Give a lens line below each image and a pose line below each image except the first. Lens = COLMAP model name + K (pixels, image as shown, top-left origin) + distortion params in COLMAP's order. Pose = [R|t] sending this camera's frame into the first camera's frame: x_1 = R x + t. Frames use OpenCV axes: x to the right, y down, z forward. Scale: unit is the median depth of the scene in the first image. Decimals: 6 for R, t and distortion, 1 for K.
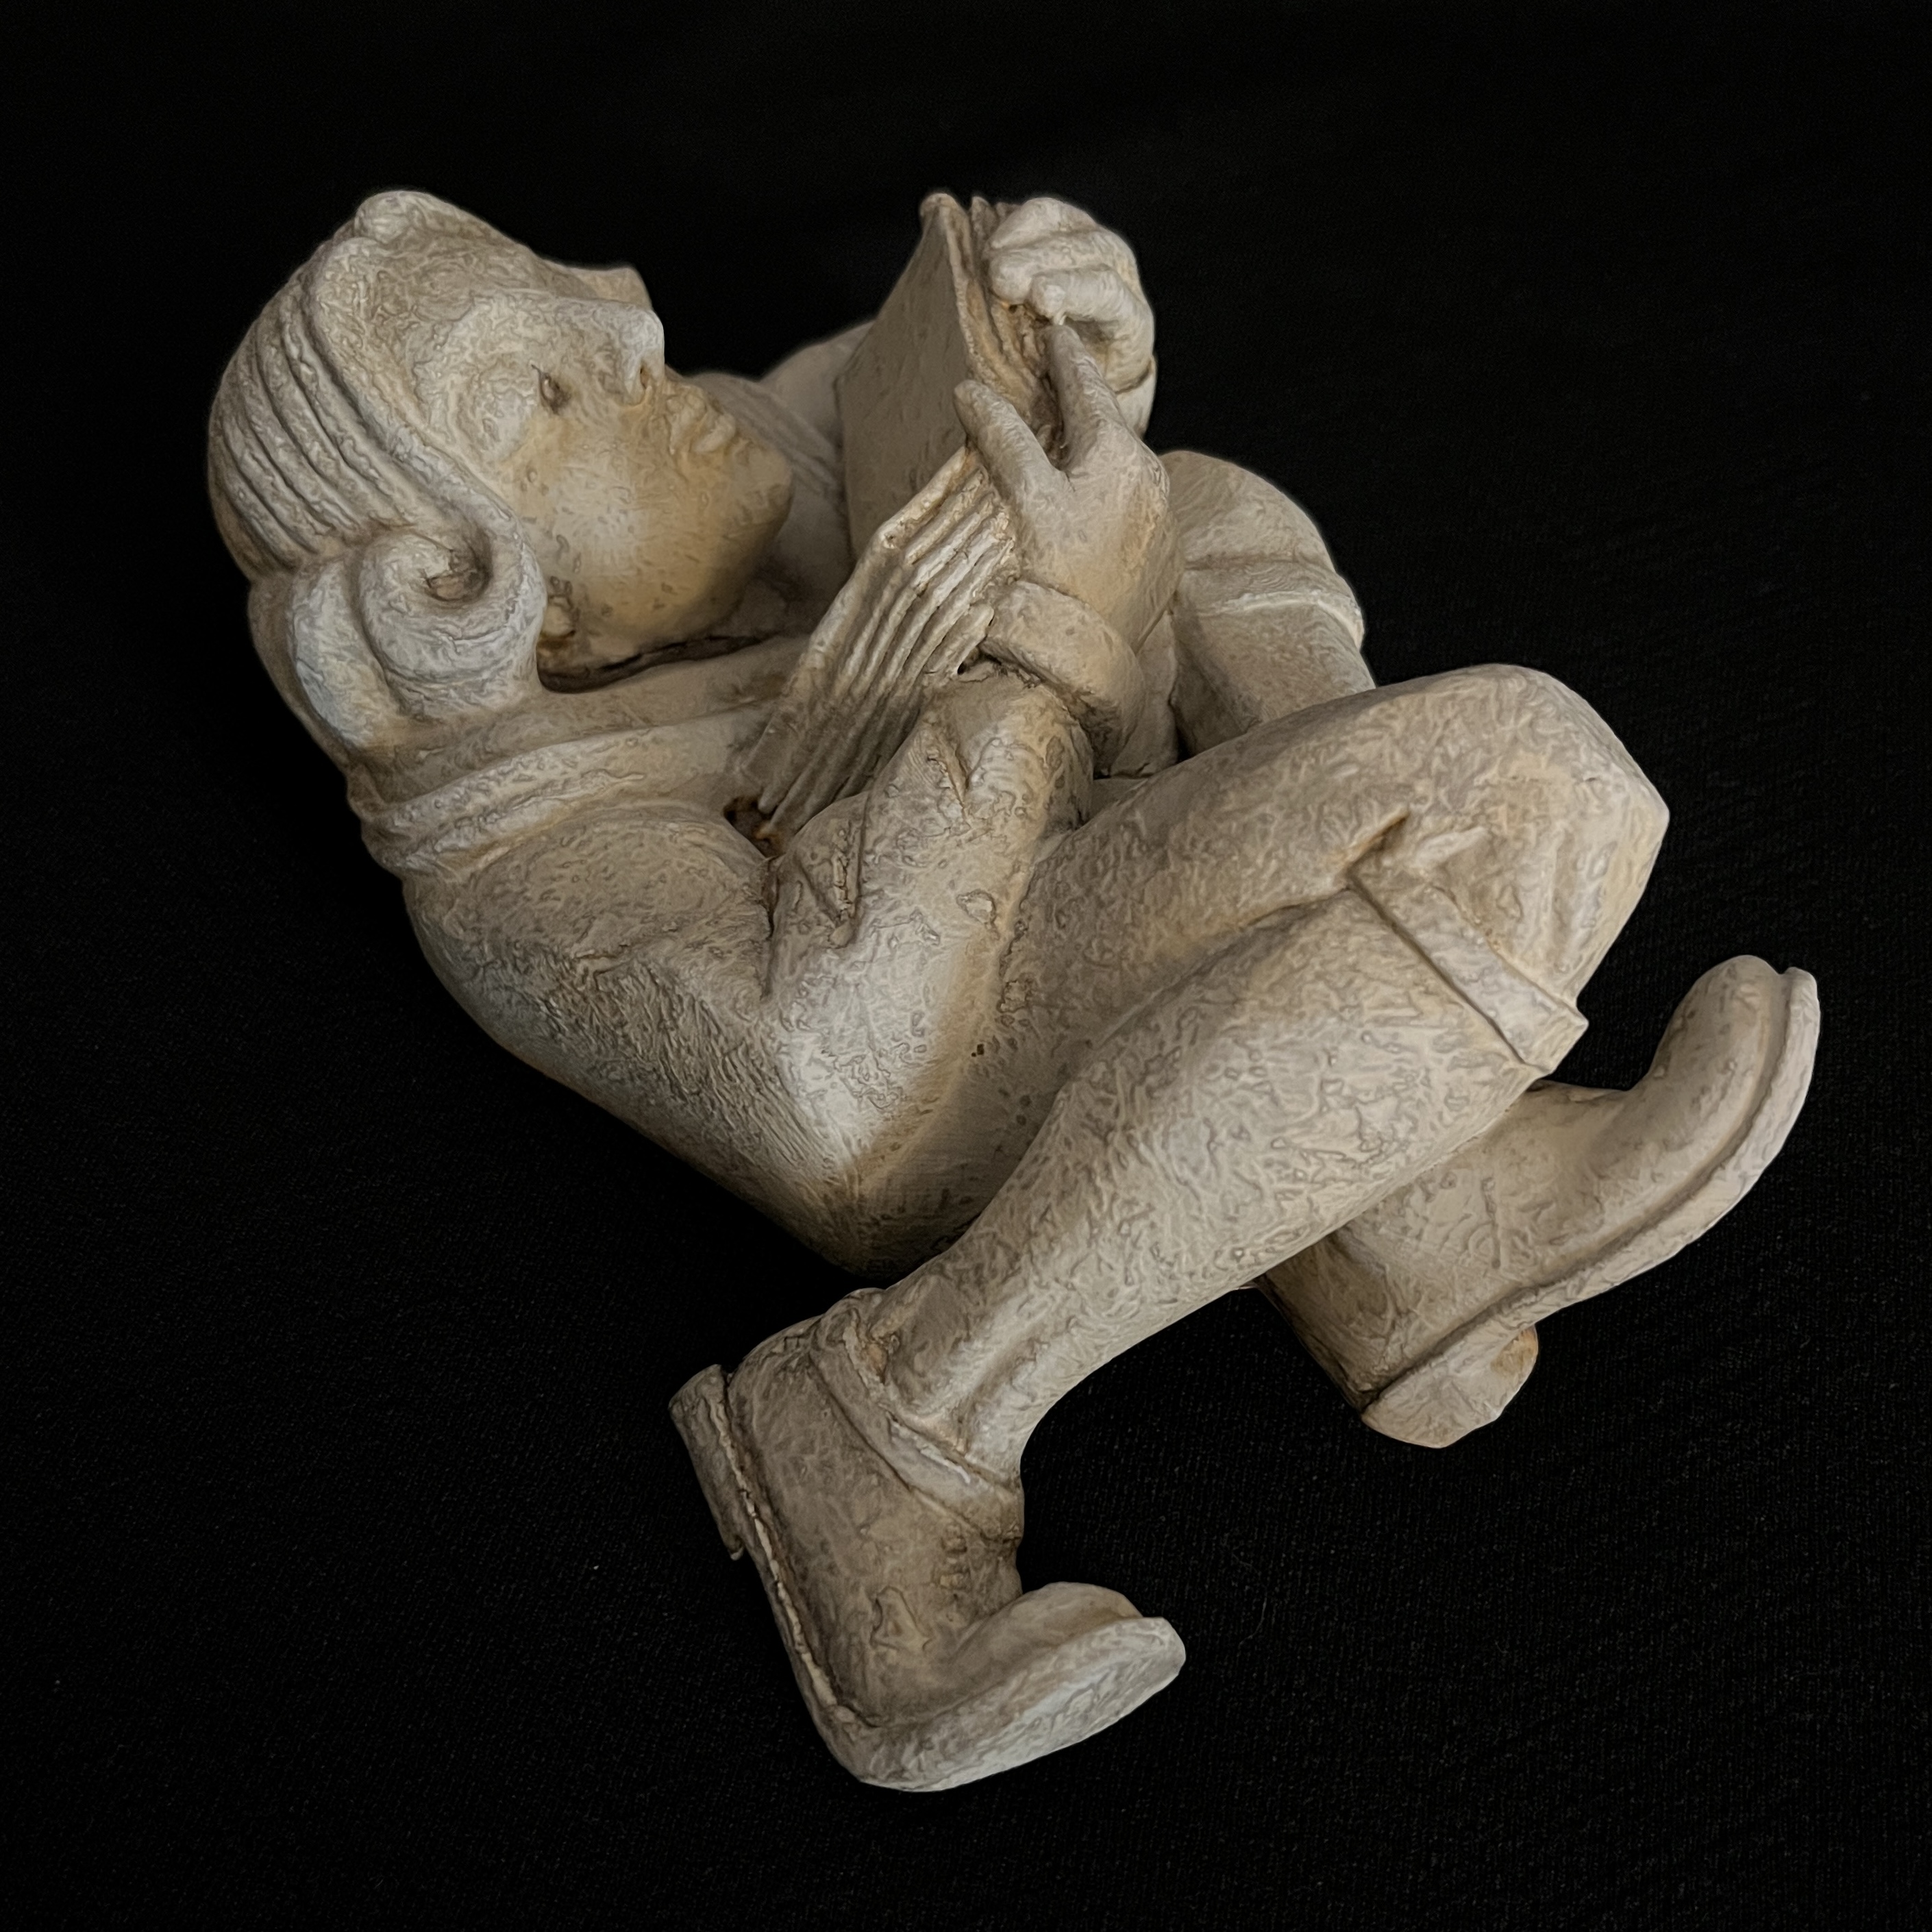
lens RADIAL K [[2131.4, 0, 992.3], [0, 2131.4, 964.9], [0, 0, 1]] dist [0.023676, 0.000000]
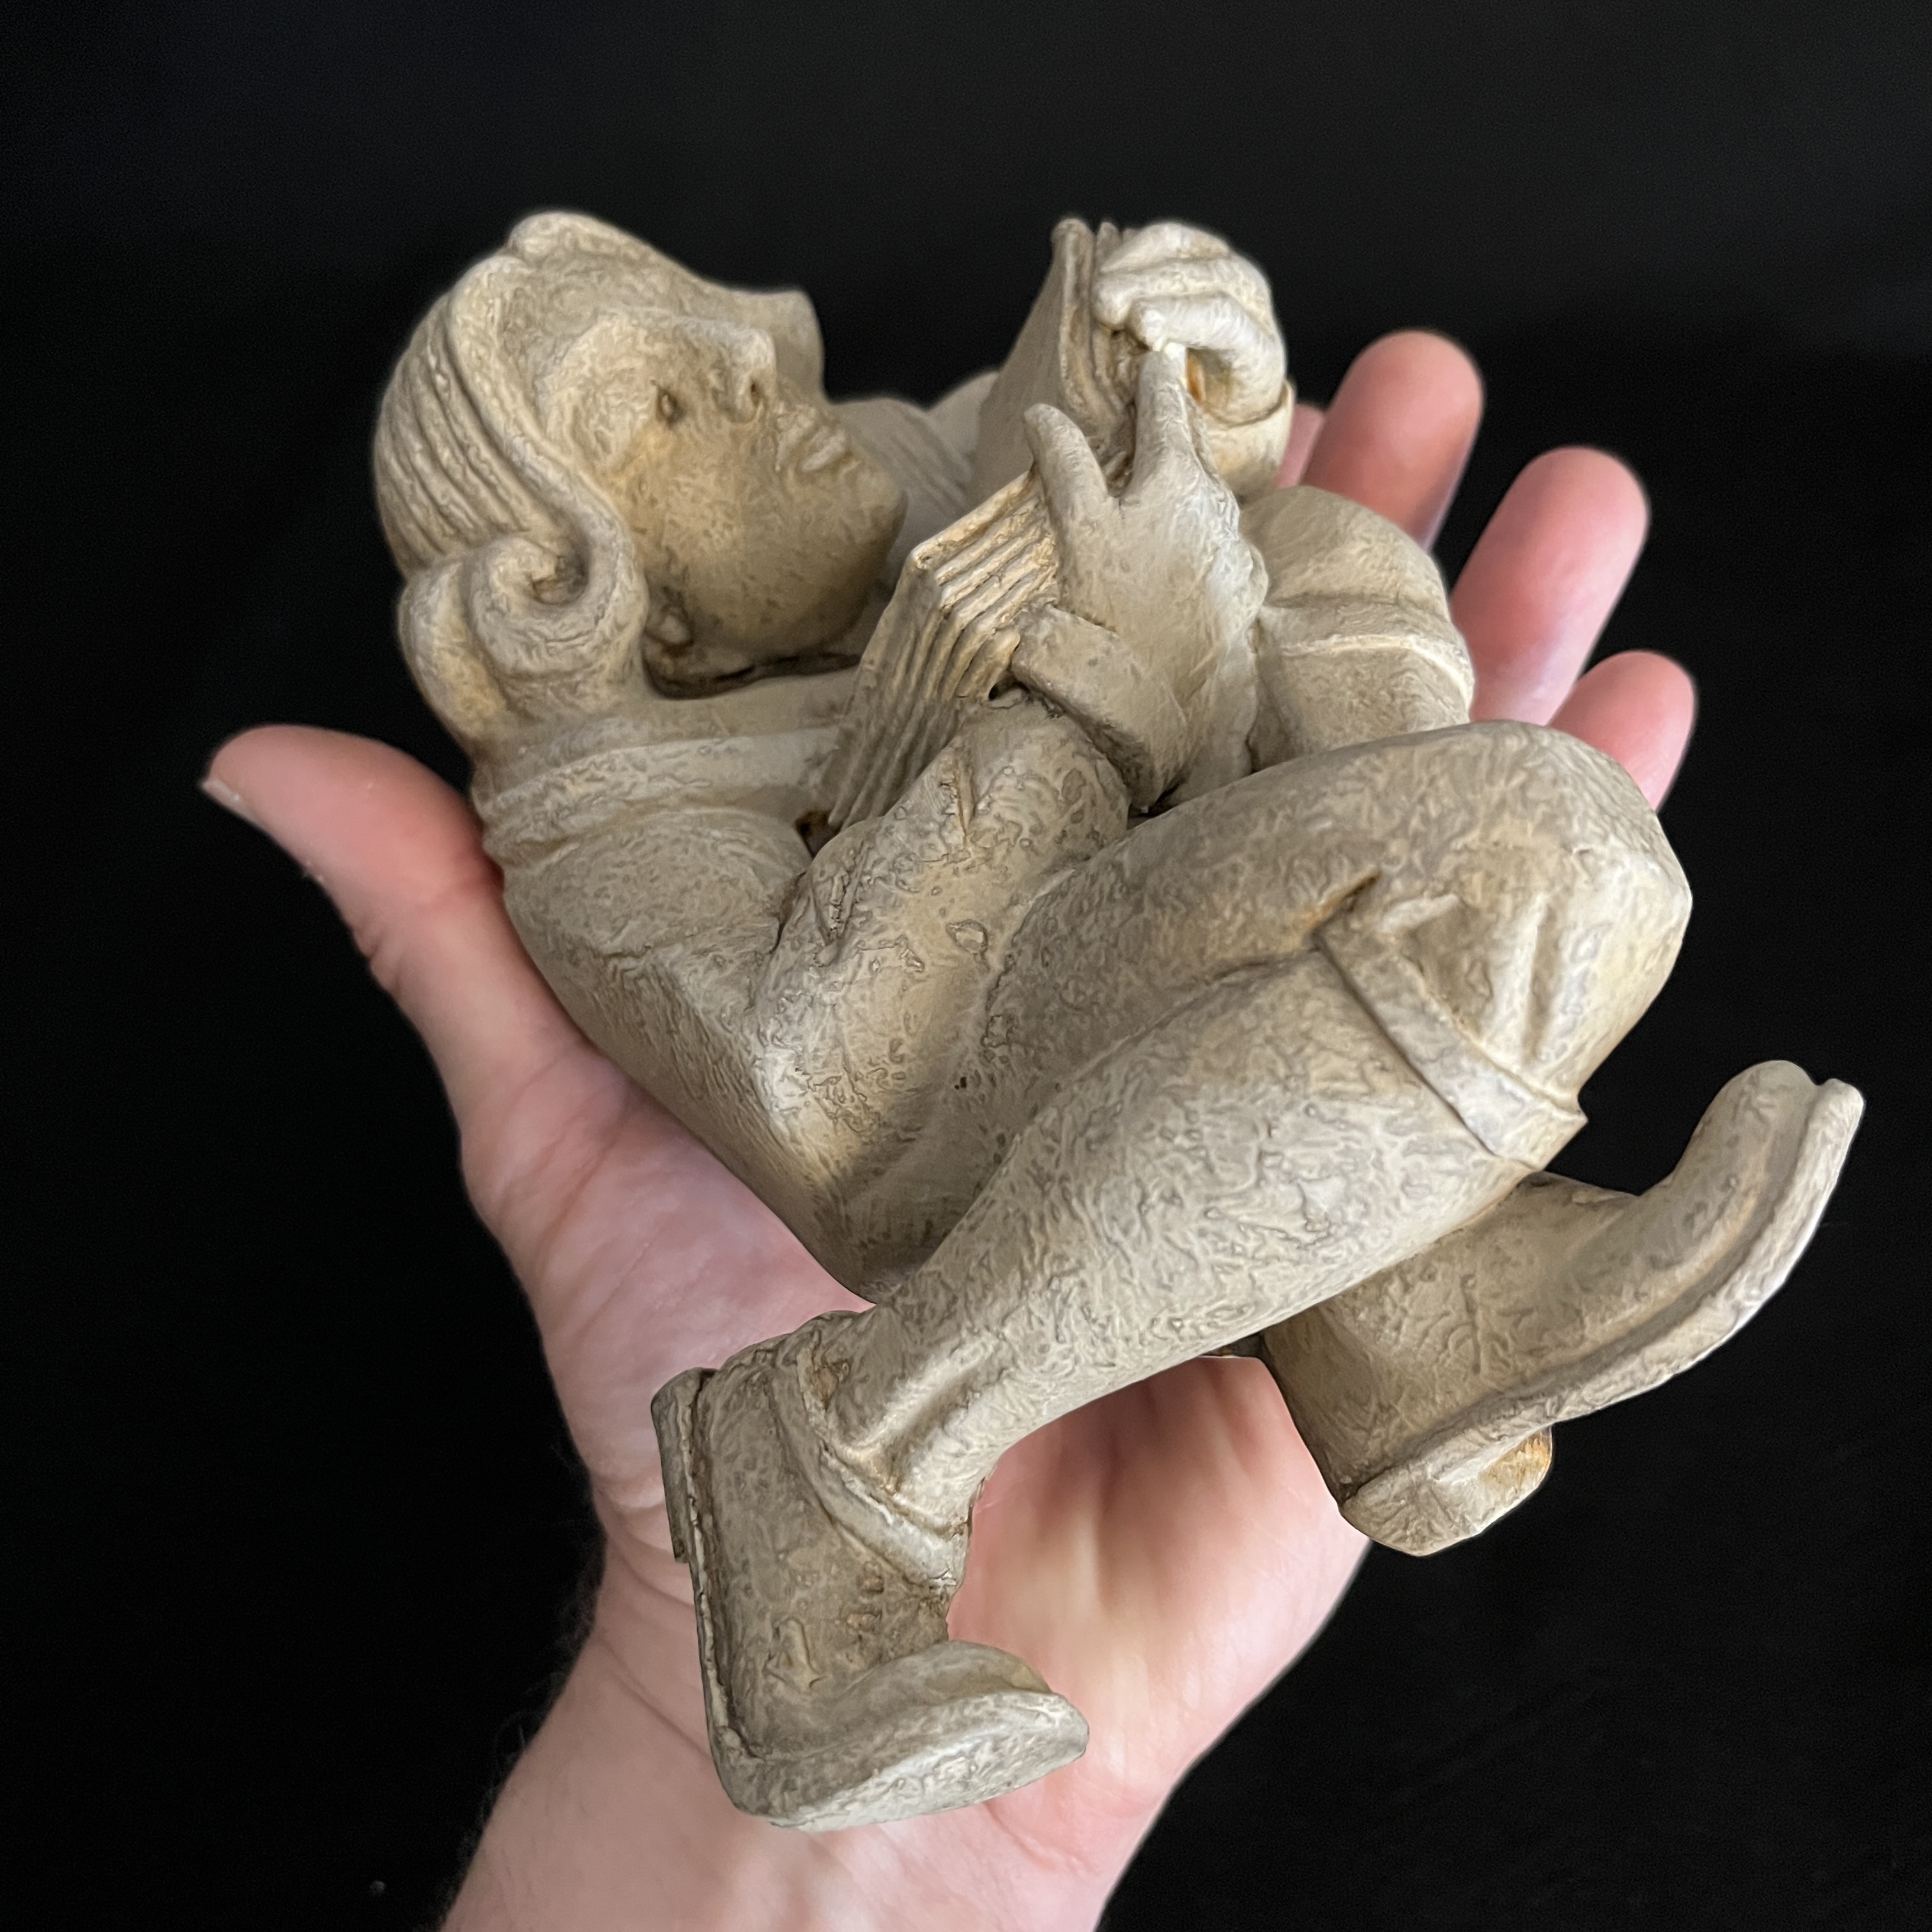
lens RADIAL K [[2011.8, 0, 973.4], [0, 2011.8, 966.1], [0, 0, 1]] dist [0.014881, 0.000000]
pose [[0.972804, 0.084534, -0.215654, 0.192661], [-0.086032, 0.996289, 0.002449, -0.016301], [0.215061, 0.016171, 0.976467, 0.097385]]
